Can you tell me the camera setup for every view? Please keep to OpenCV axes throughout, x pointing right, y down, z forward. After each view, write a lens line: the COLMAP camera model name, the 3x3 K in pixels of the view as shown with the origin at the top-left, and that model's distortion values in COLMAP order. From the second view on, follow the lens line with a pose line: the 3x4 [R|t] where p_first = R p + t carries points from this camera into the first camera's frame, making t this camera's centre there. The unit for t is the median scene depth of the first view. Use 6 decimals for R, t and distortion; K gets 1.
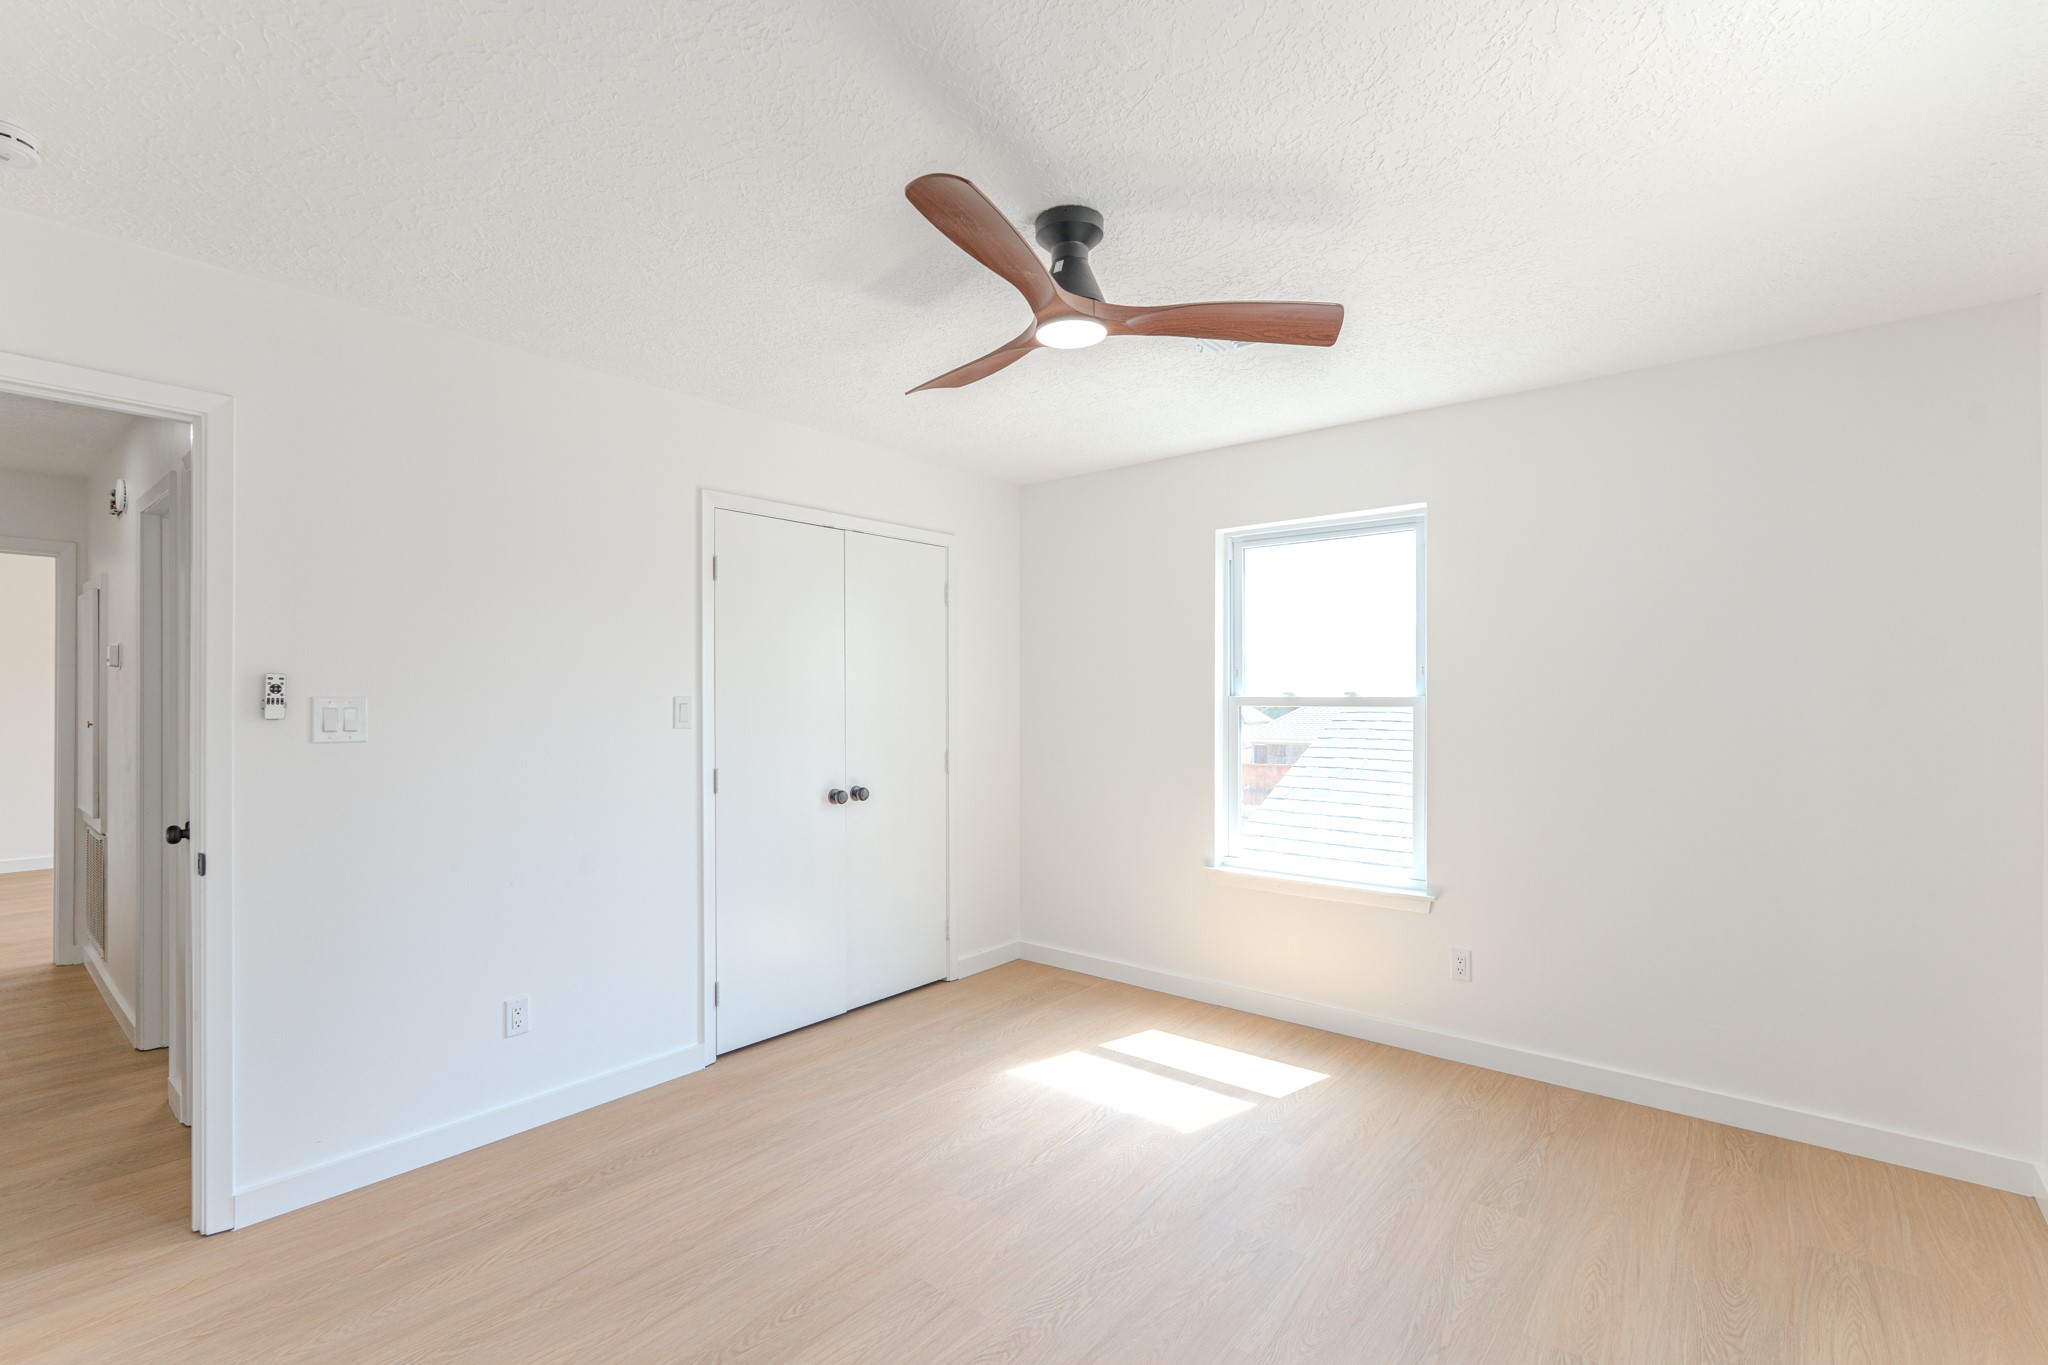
lens RADIAL K [[908.3, 0, 1010.3], [0, 908.3, 667.3], [0, 0, 1]] dist [0.000886, 0.000379]
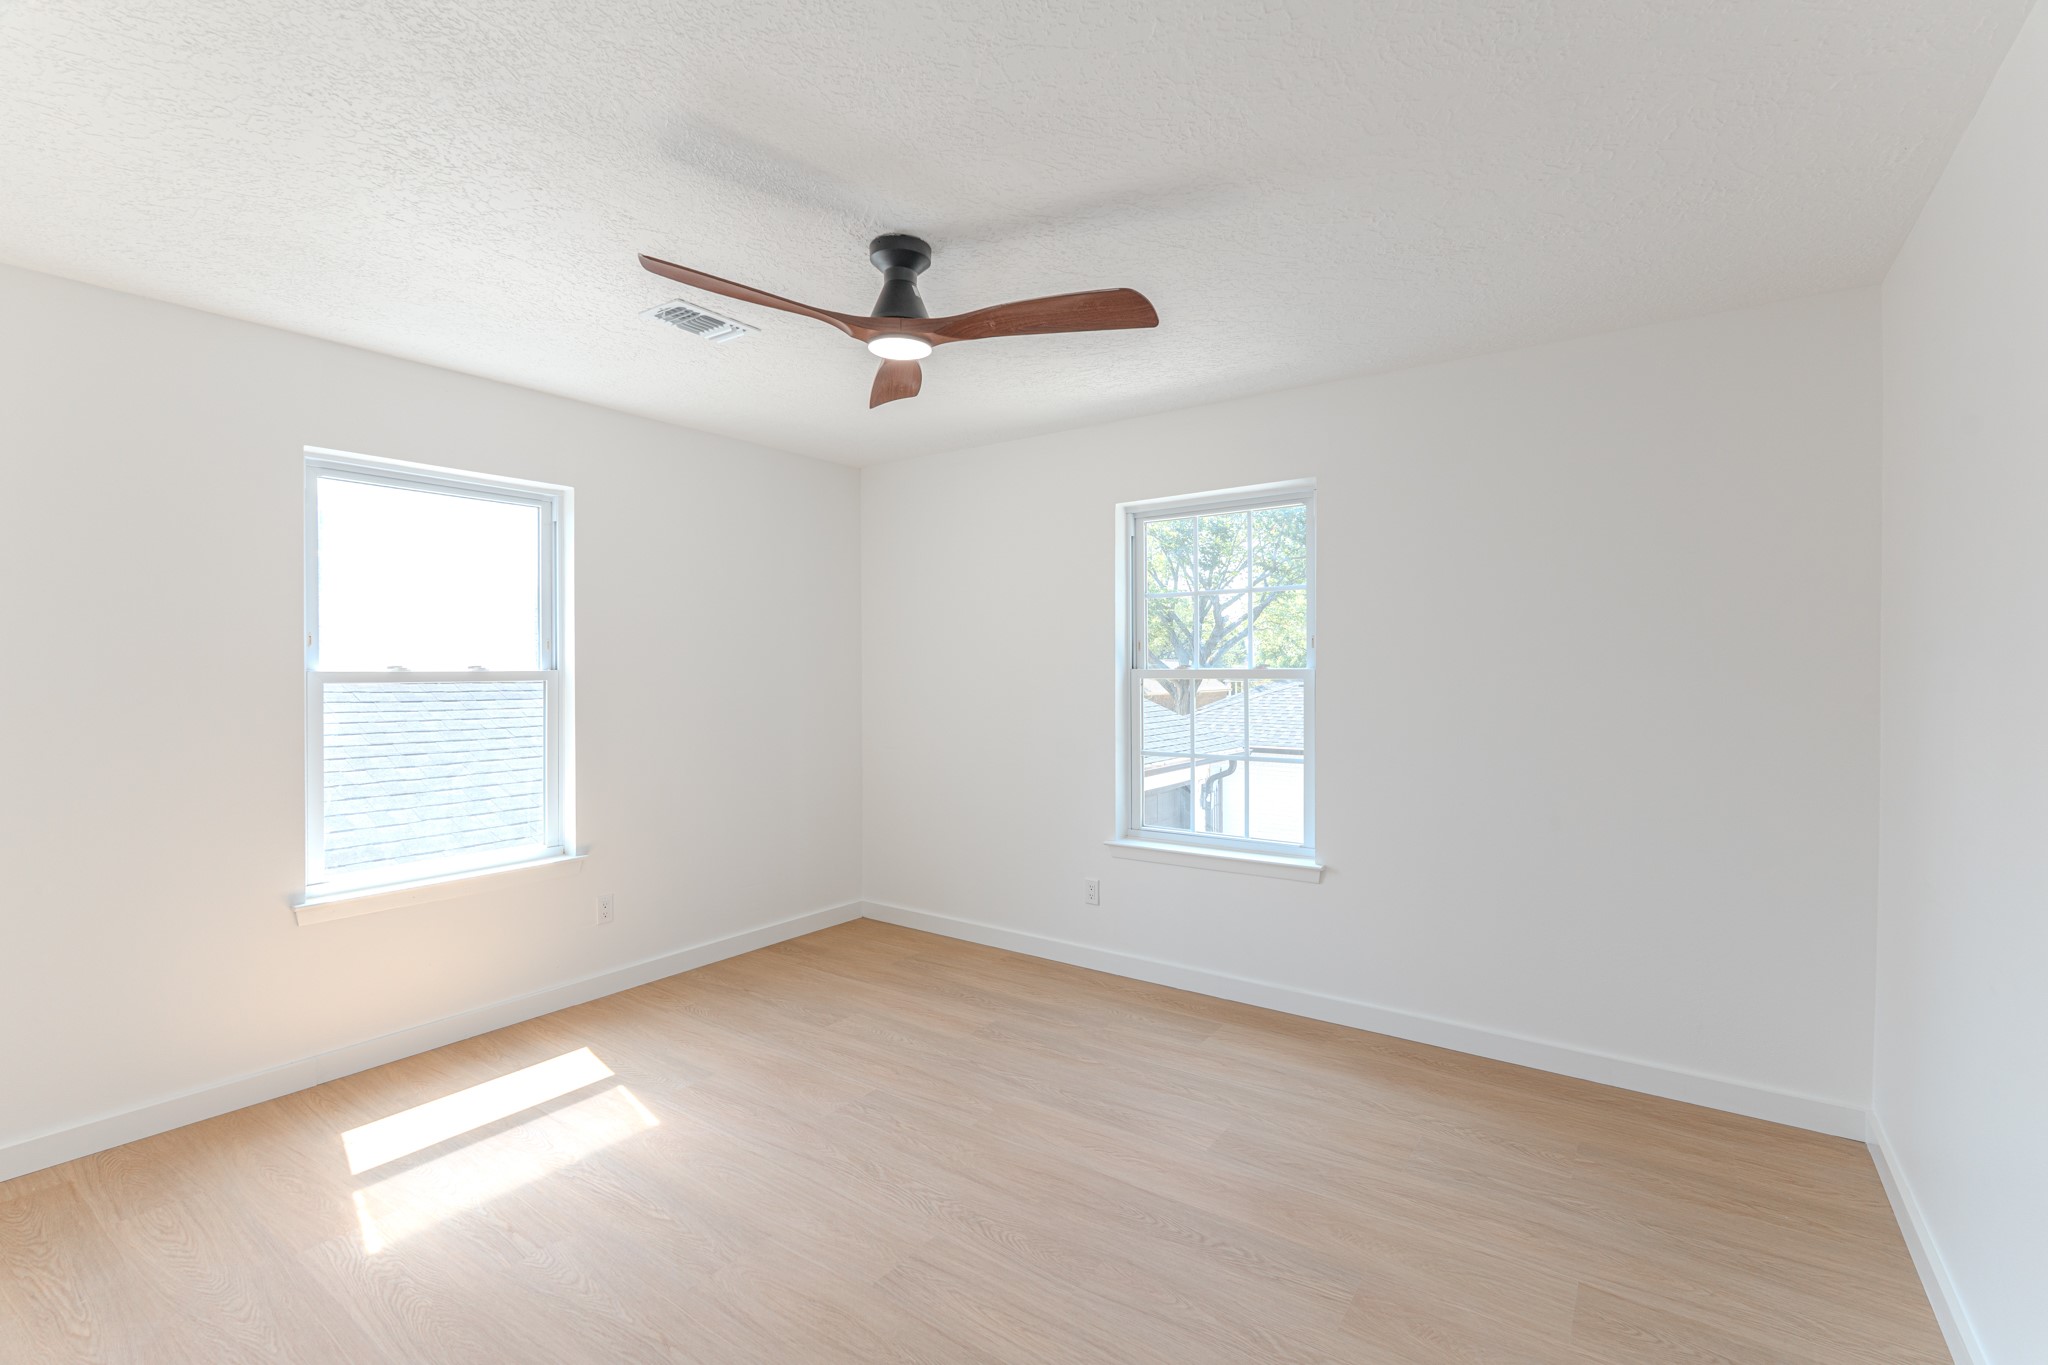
lens RADIAL K [[884.9, 0, 1017.7], [0, 884.9, 668.7], [0, 0, 1]] dist [0.000012, -0.000180]
pose [[-0.059710, 0.006004, 0.998198, -0.624885], [-0.026078, 0.999631, -0.007572, 0.025247], [-0.997875, -0.026483, -0.059531, 0.564701]]
